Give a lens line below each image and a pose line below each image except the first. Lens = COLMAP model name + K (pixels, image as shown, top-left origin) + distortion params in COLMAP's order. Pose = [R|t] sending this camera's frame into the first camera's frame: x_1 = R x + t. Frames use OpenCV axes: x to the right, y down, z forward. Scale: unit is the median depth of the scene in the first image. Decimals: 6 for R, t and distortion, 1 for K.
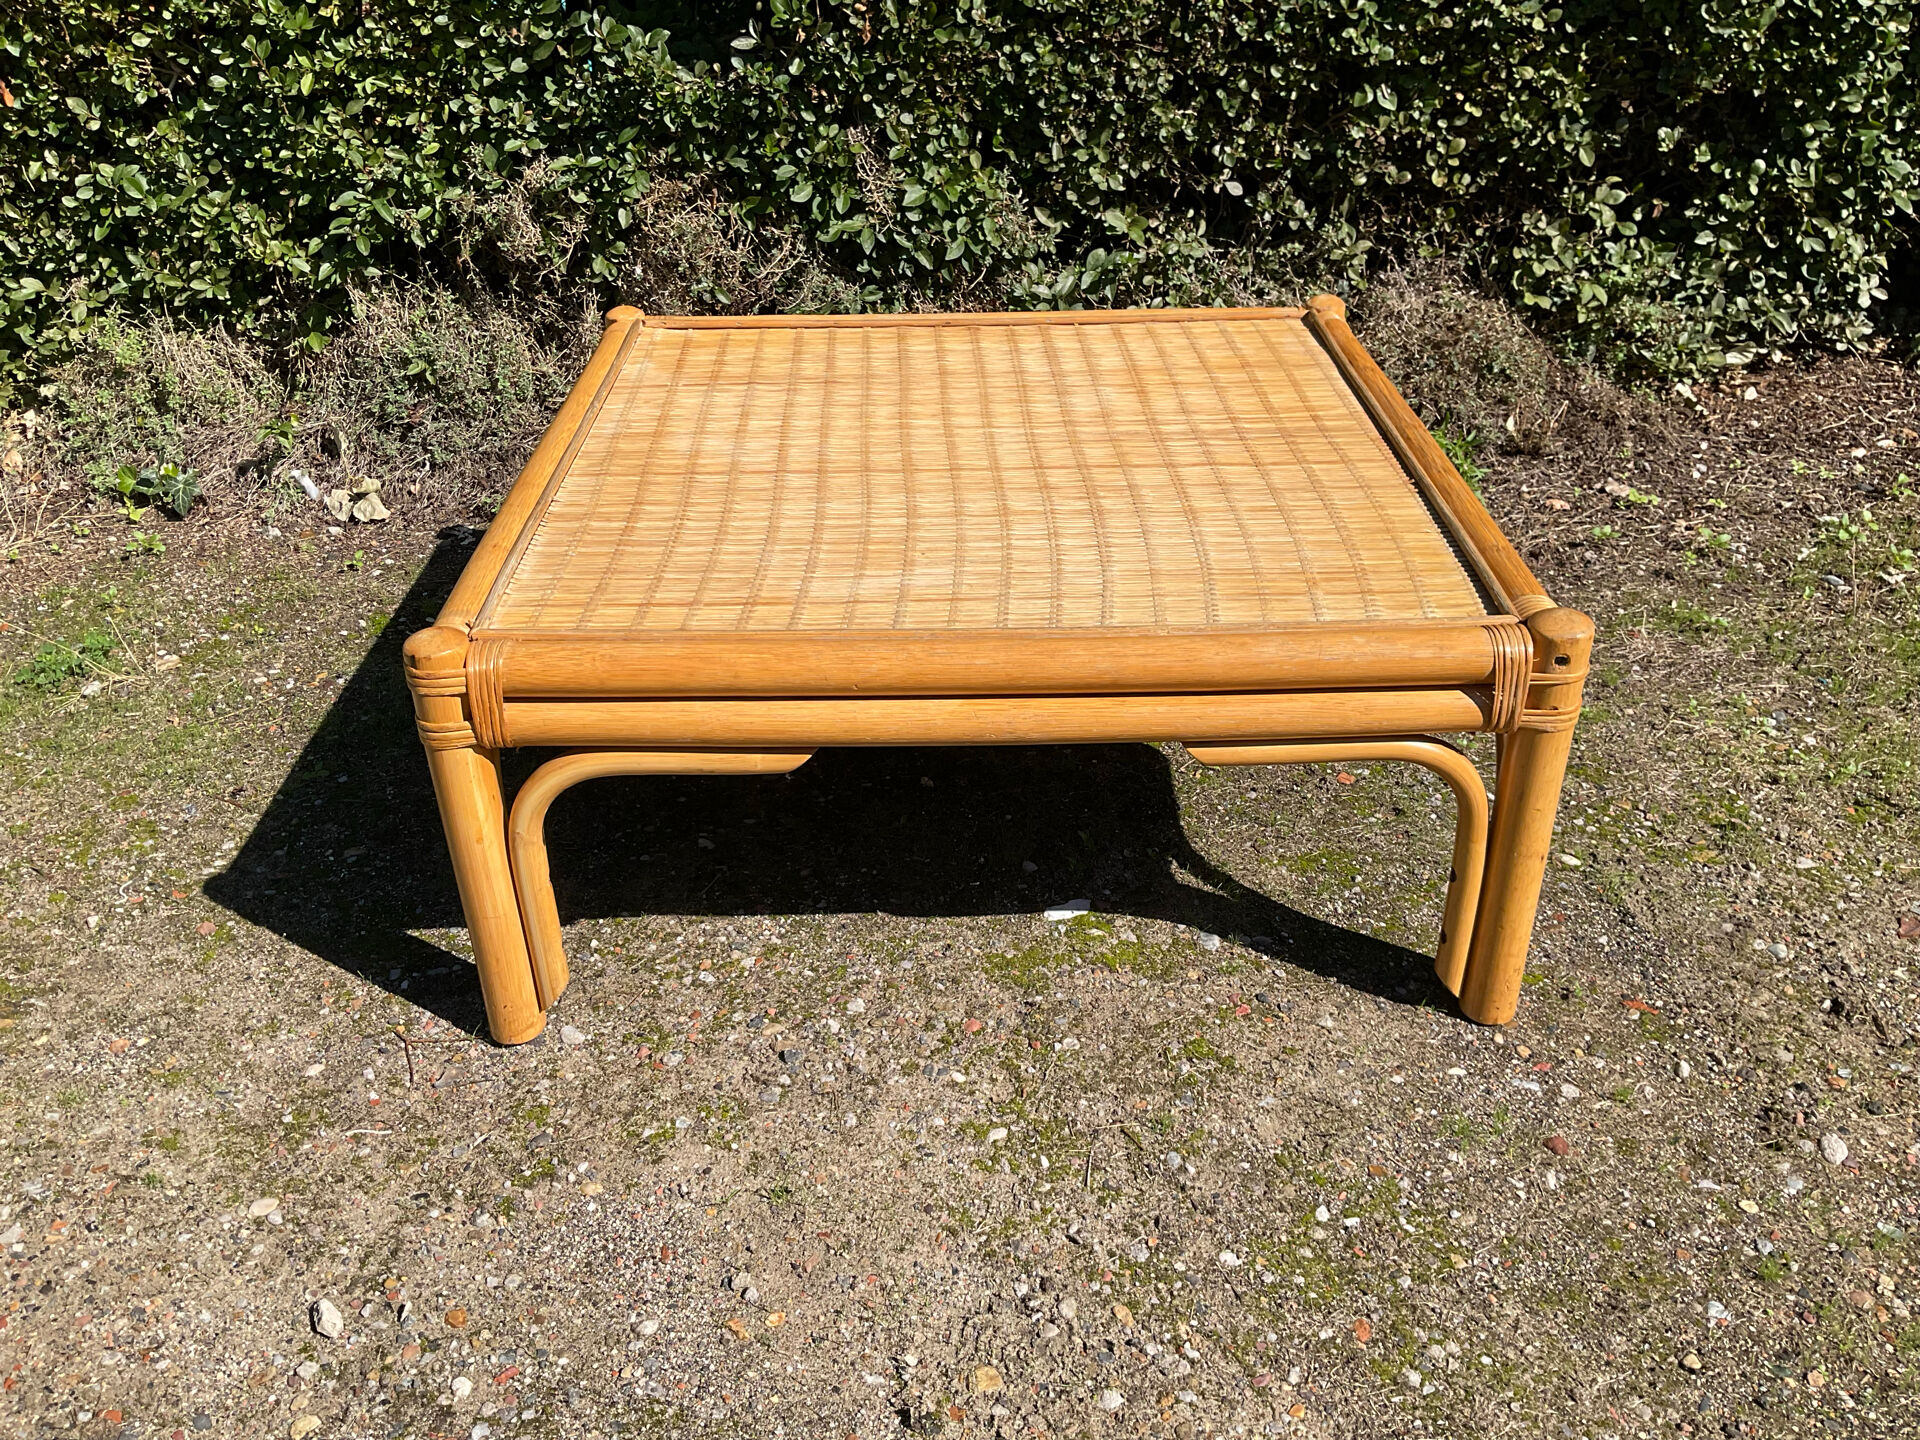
lens RADIAL K [[1585.7, 0, 945.4], [0, 1585.7, 726.9], [0, 0, 1]] dist [0.057910, -0.116807]
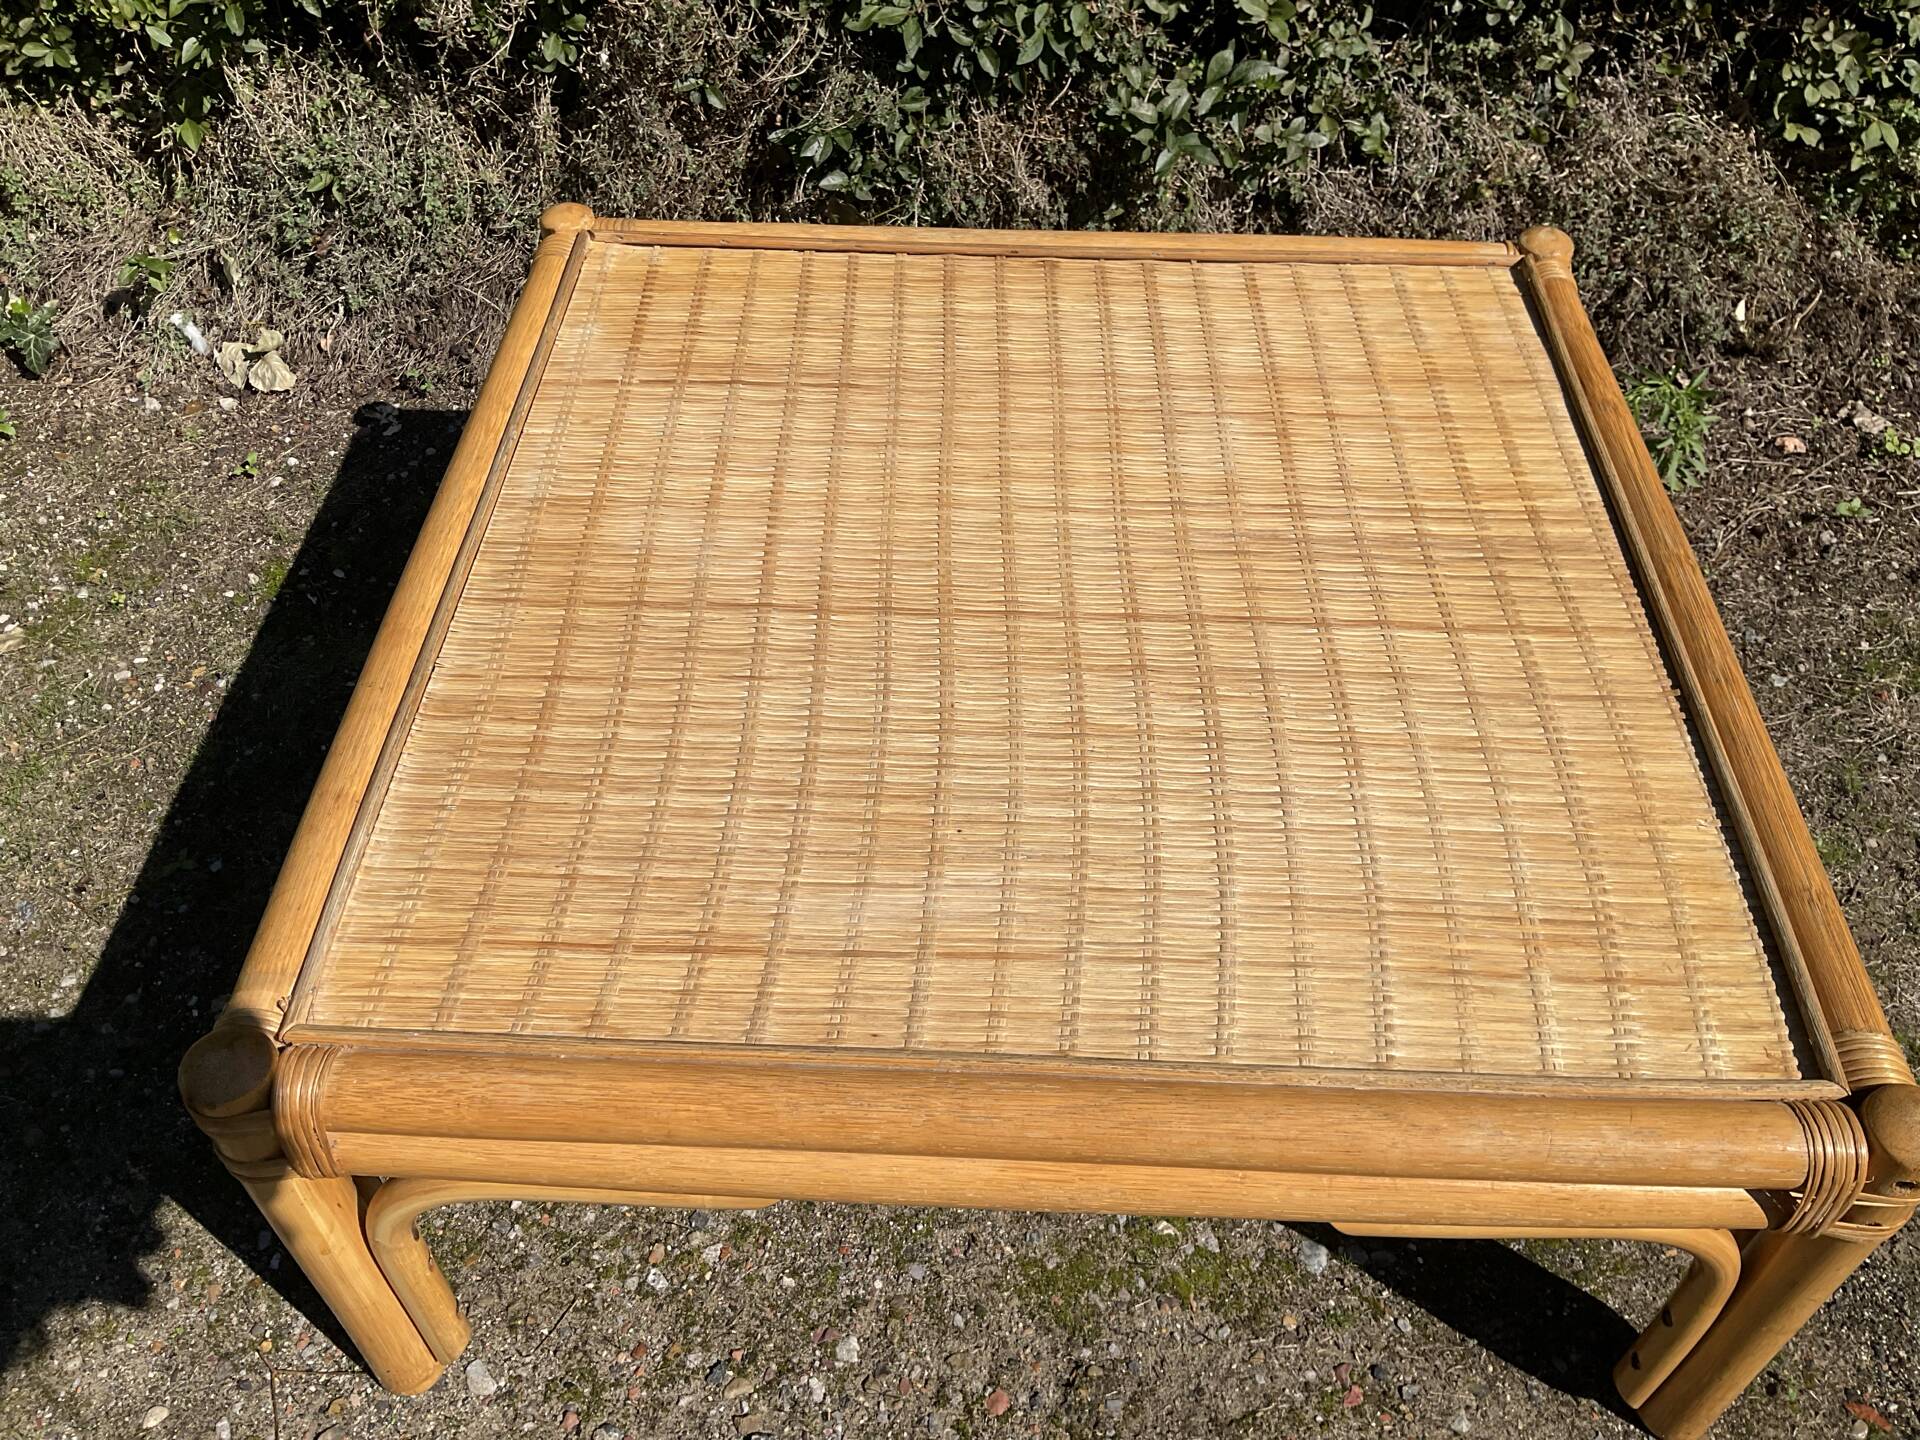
lens RADIAL K [[1585.7, 0, 946.4], [0, 1585.7, 715.0], [0, 0, 1]] dist [0.057910, -0.116807]
pose [[0.998798, 0.046035, -0.016823, -0.008408], [-0.039861, 0.962673, 0.267714, -0.280766], [0.028519, -0.266722, 0.963351, 0.288427]]
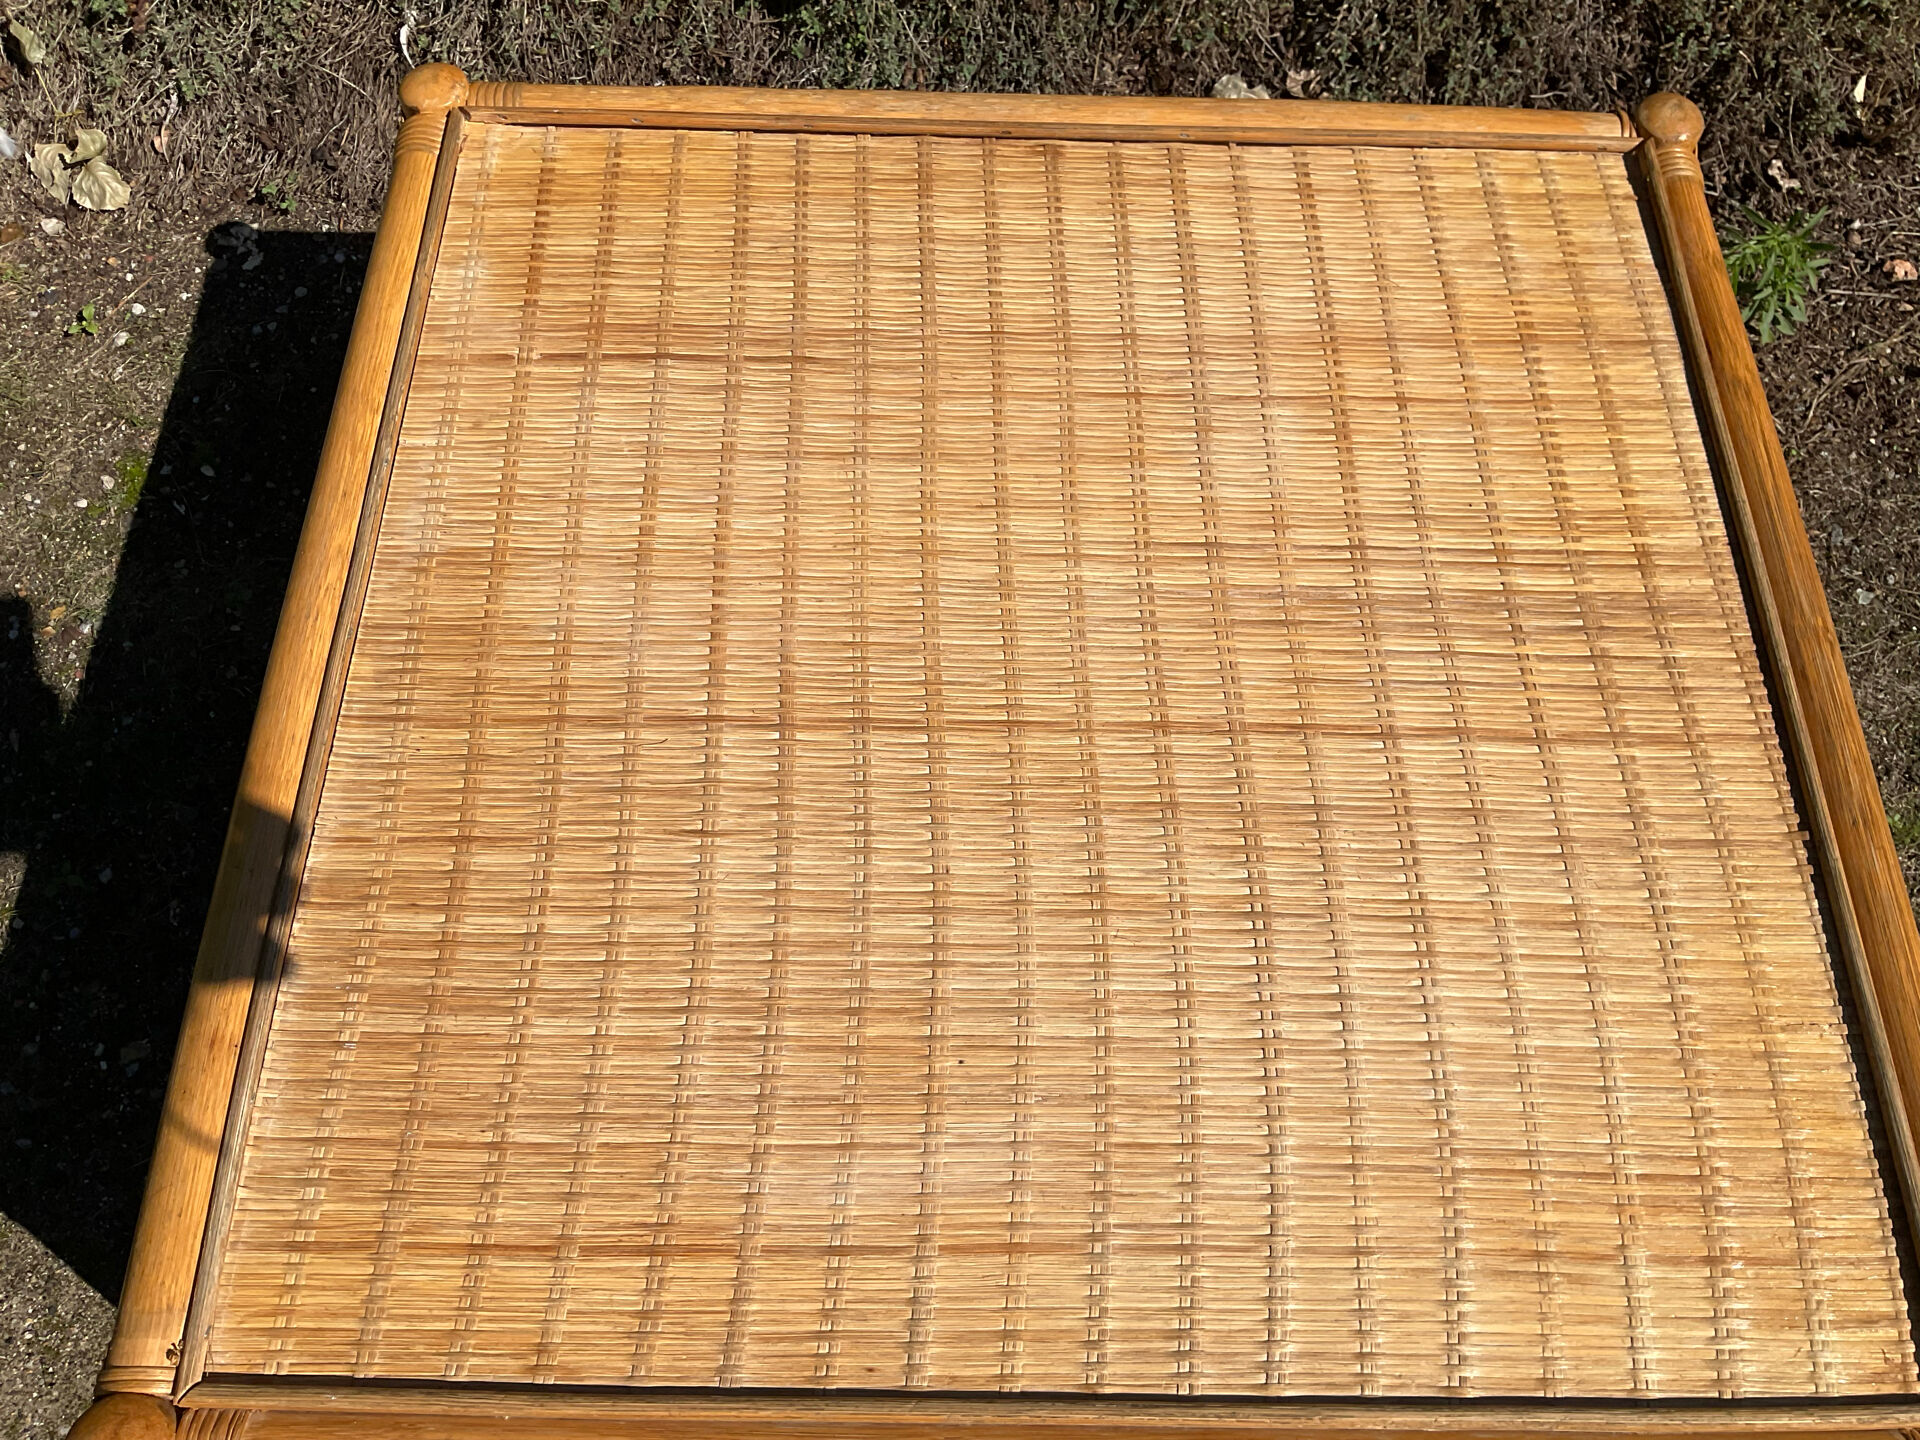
lens RADIAL K [[1585.7, 0, 947.8], [0, 1585.7, 707.8], [0, 0, 1]] dist [0.057910, -0.116807]
pose [[0.999359, 0.030074, 0.019420, -0.027589], [-0.035782, 0.856236, 0.515344, -0.427125], [-0.001130, -0.515709, 0.856763, 0.467734]]
